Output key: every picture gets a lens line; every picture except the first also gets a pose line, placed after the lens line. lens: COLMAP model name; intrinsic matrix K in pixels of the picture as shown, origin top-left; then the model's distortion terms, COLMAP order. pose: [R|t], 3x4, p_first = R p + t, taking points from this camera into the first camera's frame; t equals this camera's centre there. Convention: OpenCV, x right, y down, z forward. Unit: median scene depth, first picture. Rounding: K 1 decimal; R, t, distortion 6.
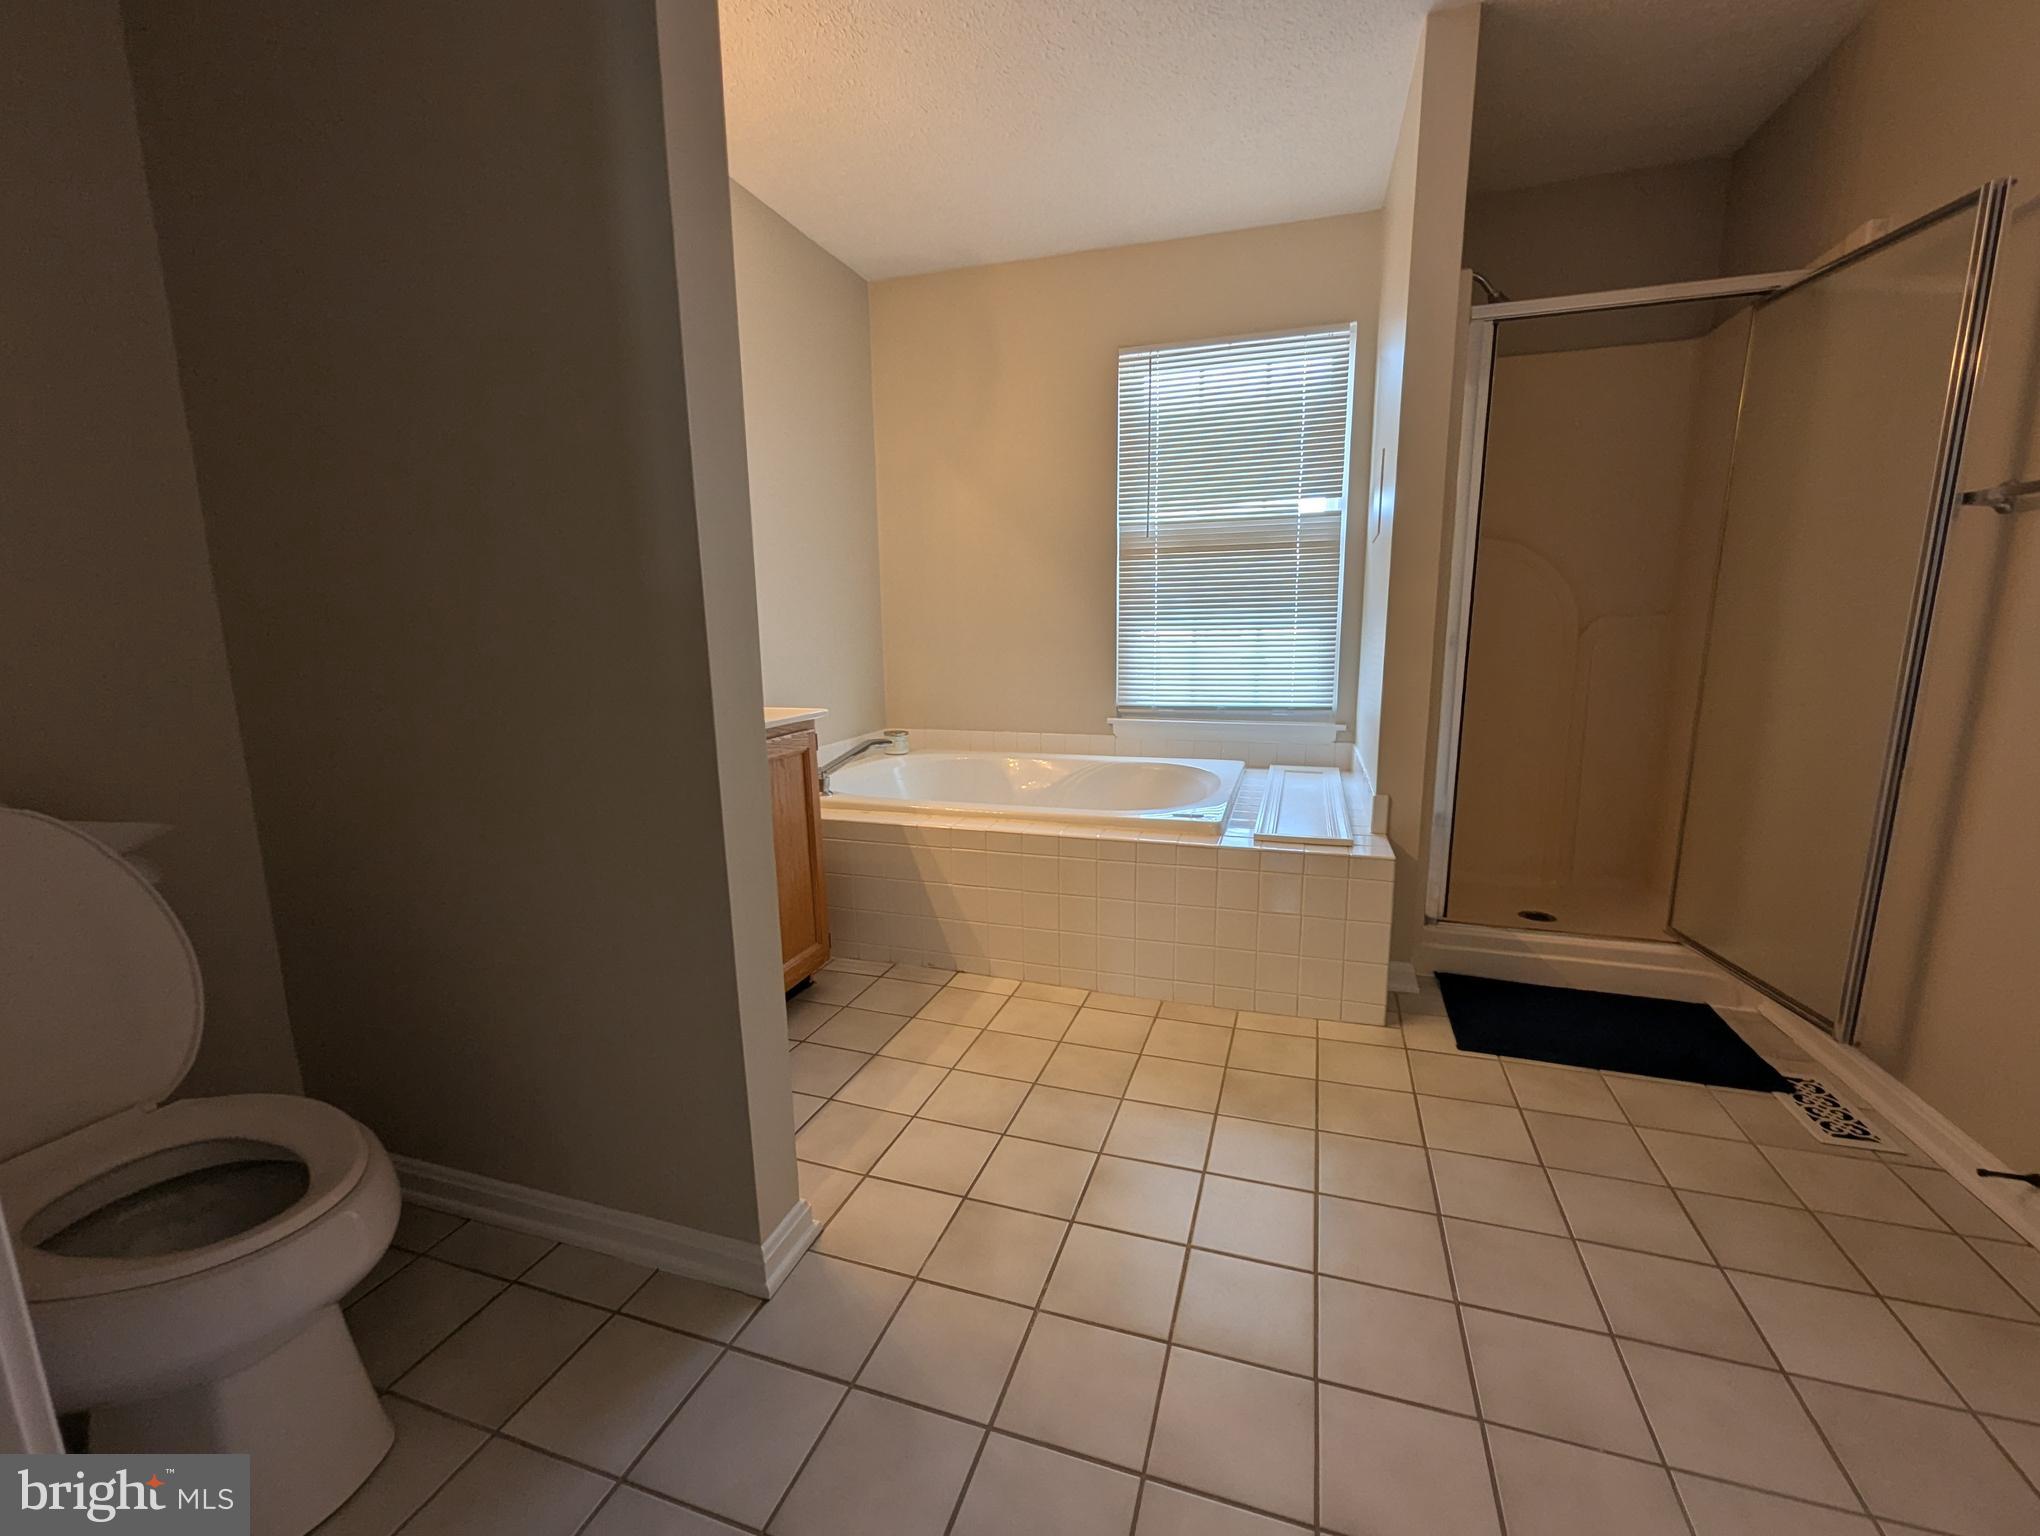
lens RADIAL K [[848.5, 0, 1027.2], [0, 848.5, 770.0], [0, 0, 1]] dist [-0.001501, -0.000369]
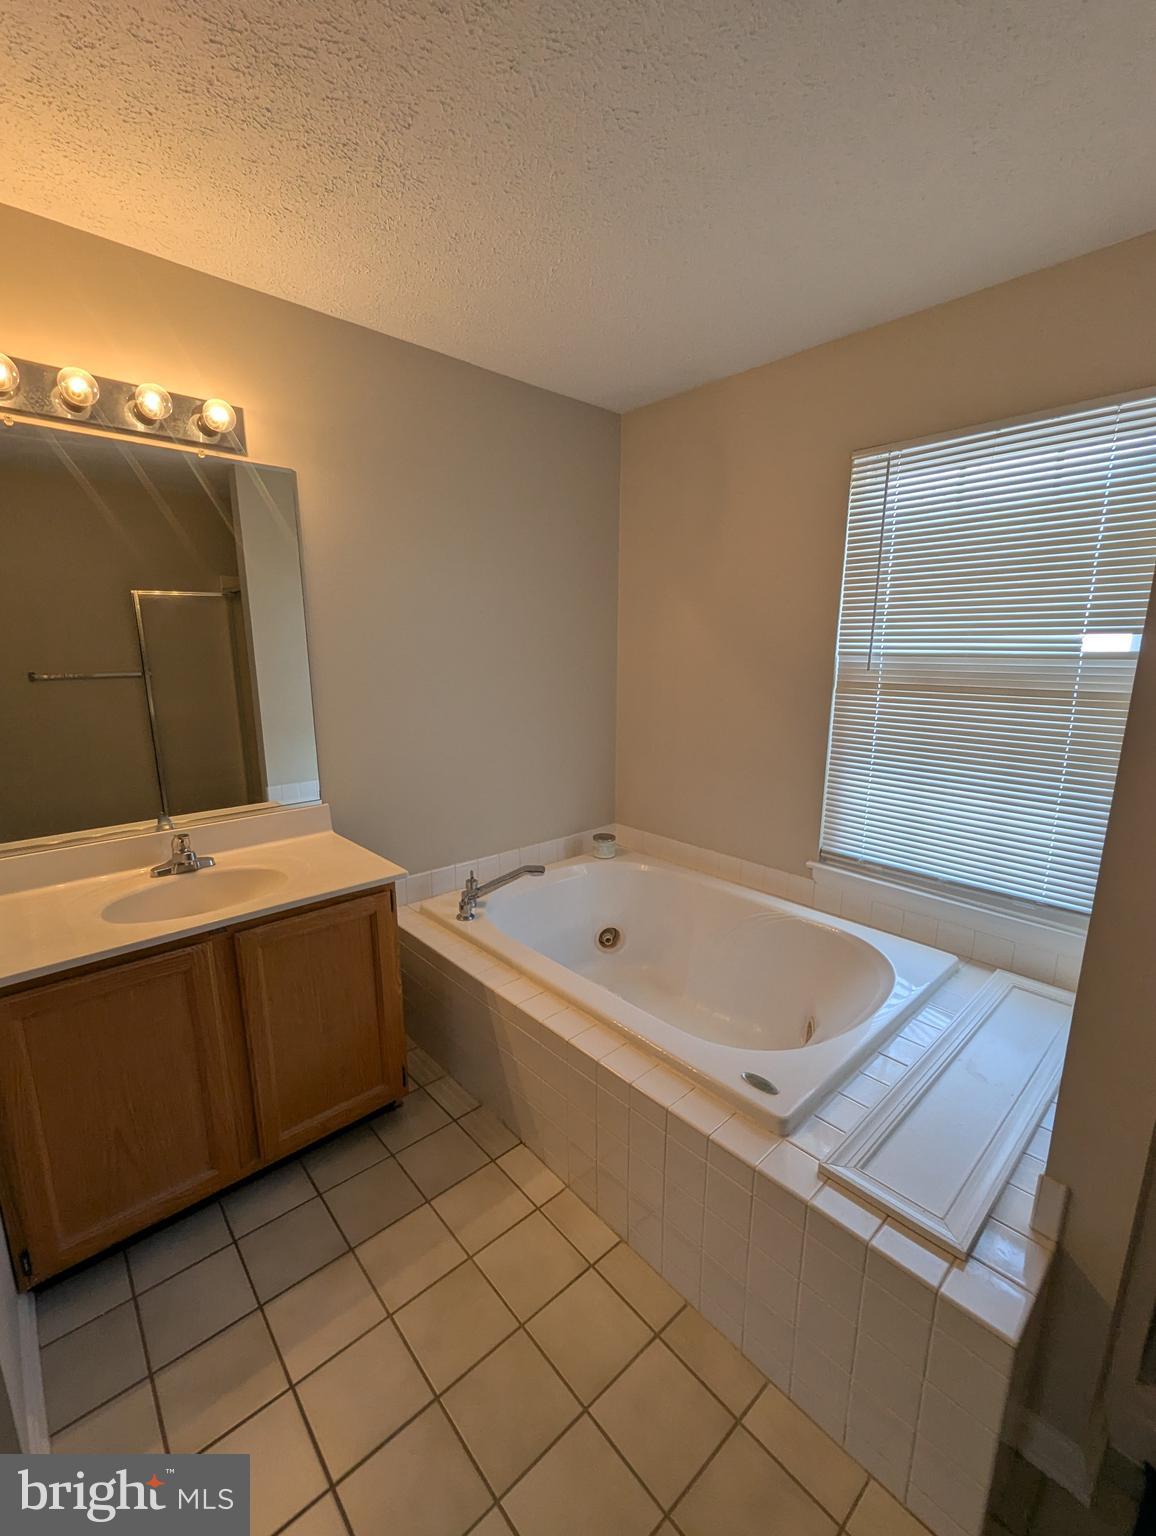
lens RADIAL K [[638.9, 0, 570.2], [0, 638.9, 777.4], [0, 0, 1]] dist [-0.001501, -0.000369]
pose [[0.866031, 0.117997, -0.485868, 0.208046], [-0.102625, 0.993014, 0.058238, -0.173827], [0.489345, -0.000574, 0.872090, 0.288635]]
